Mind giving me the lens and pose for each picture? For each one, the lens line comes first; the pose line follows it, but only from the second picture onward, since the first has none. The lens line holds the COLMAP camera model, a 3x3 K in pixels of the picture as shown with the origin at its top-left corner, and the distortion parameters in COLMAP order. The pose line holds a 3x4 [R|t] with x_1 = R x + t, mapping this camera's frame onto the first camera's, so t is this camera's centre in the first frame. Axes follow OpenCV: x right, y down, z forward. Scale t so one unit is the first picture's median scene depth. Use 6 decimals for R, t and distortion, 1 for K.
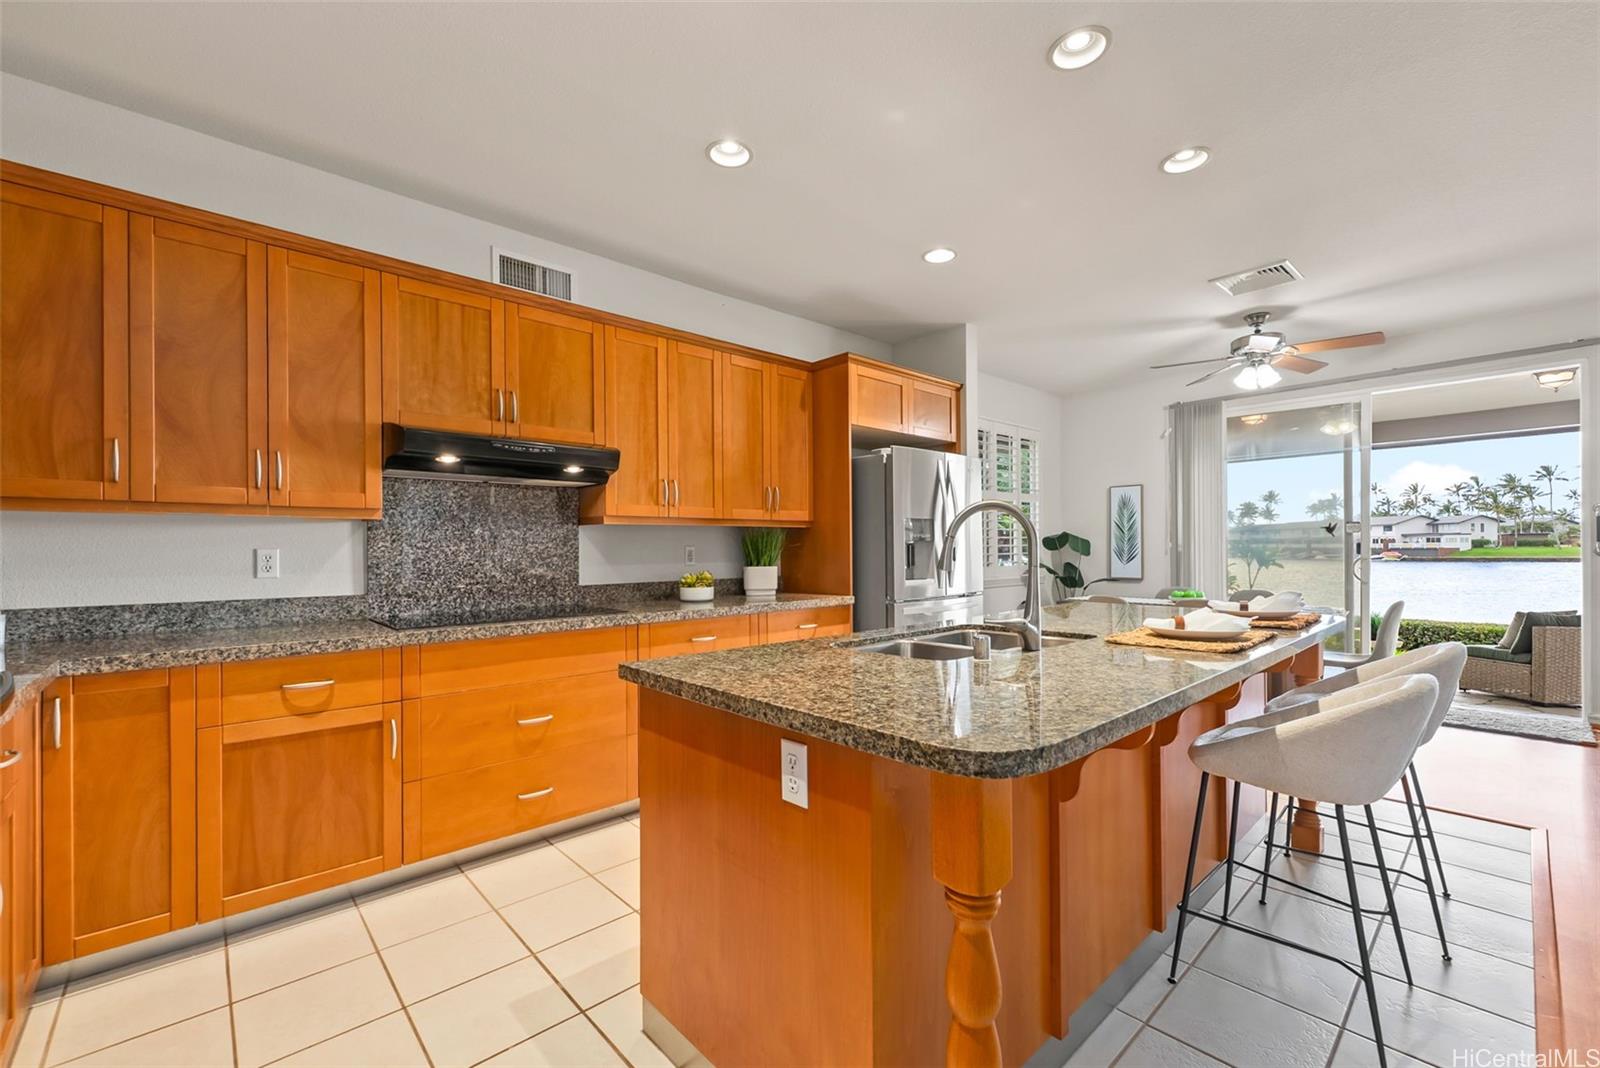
lens RADIAL K [[673.9, 0, 795.2], [0, 673.9, 546.1], [0, 0, 1]] dist [0.001207, -0.000513]
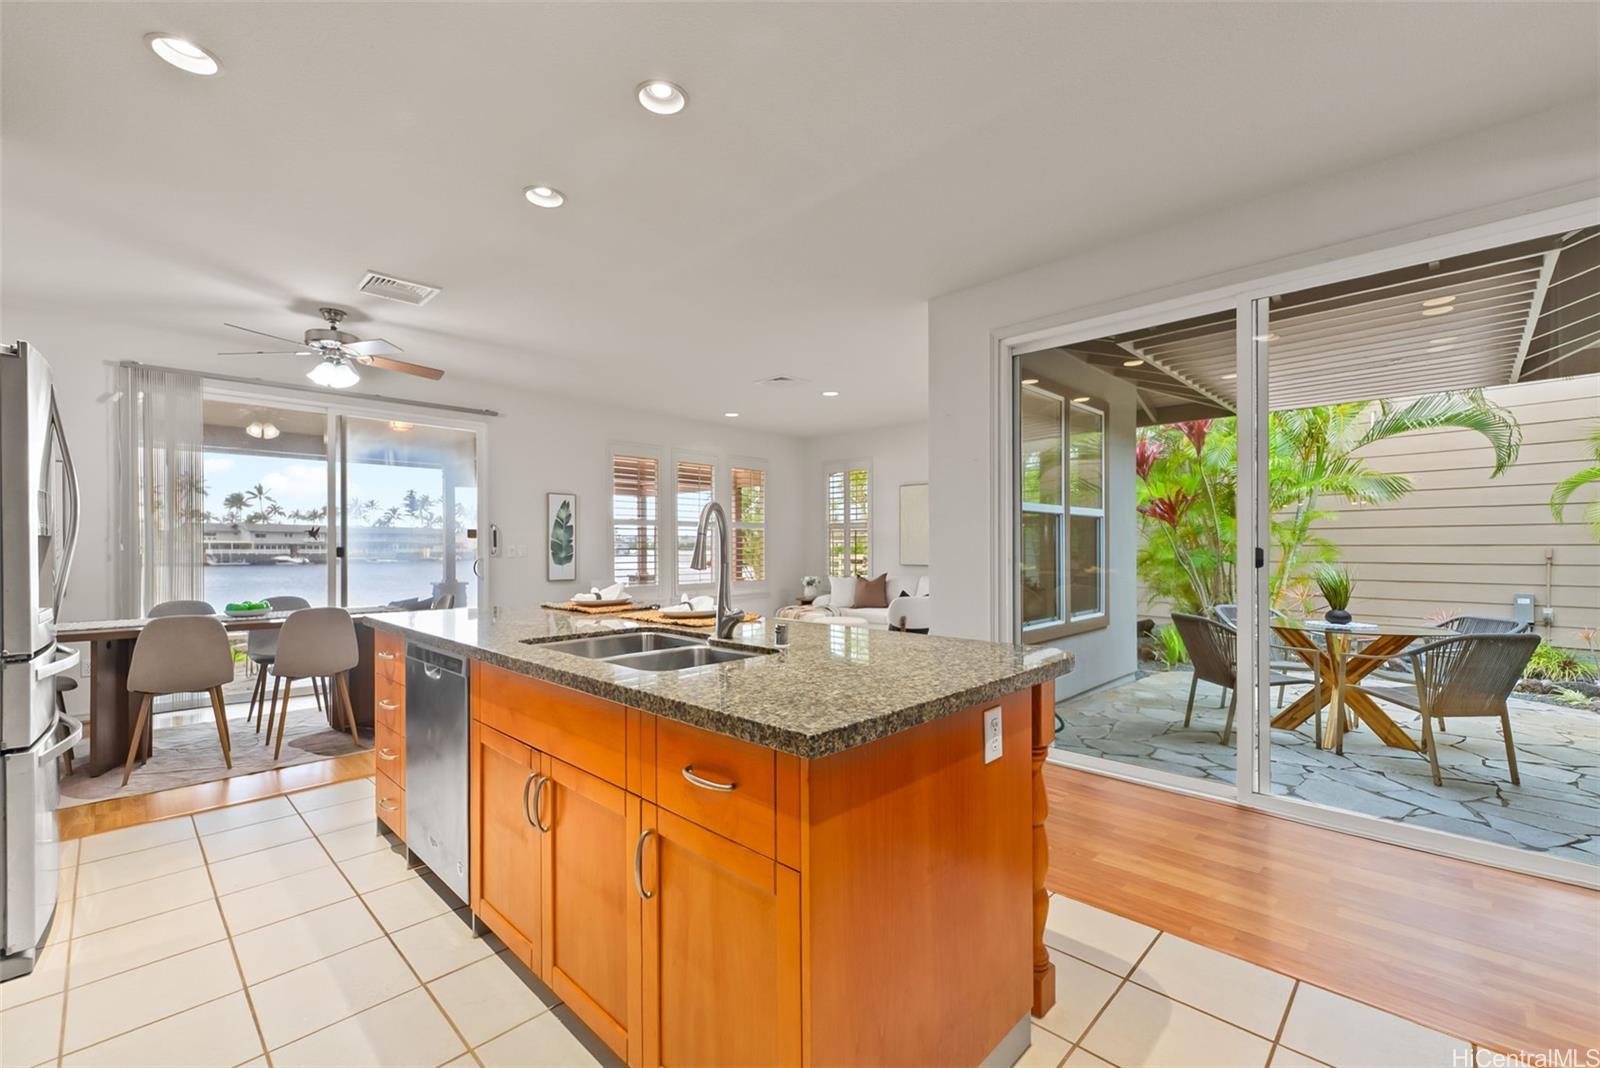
lens RADIAL K [[673.9, 0, 800.5], [0, 673.9, 548.2], [0, 0, 1]] dist [0.001207, -0.000513]
pose [[-0.073182, 0.005199, 0.997305, -0.545119], [0.001236, 0.999986, -0.005123, 0.006414], [-0.997318, 0.000858, -0.073188, 0.666874]]
